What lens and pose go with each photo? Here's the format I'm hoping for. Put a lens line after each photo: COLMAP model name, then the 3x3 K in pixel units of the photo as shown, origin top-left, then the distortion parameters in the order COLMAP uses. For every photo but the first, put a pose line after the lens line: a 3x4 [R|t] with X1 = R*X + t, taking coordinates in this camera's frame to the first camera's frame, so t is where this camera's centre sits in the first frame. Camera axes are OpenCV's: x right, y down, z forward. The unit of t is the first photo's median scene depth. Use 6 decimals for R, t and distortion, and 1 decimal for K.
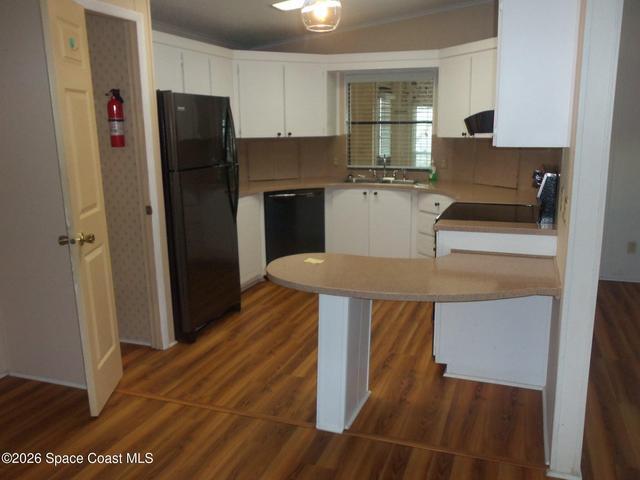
lens RADIAL K [[542.9, 0, 320.0], [0, 542.9, 240.0], [0, 0, 1]] dist [0.031197, 0.004081]
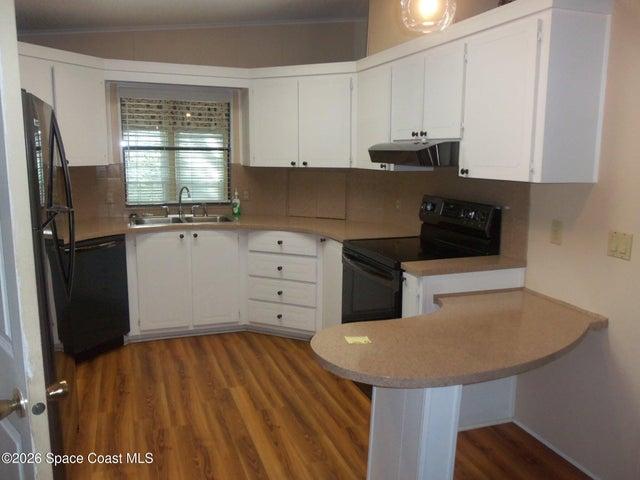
lens RADIAL K [[562.9, 0, 320.0], [0, 562.9, 240.0], [0, 0, 1]] dist [0.006152, 0.001946]
pose [[0.772022, -0.083657, 0.630066, -0.287948], [0.117885, 0.992947, -0.012607, -0.047209], [-0.624568, 0.084009, 0.776439, 0.239340]]
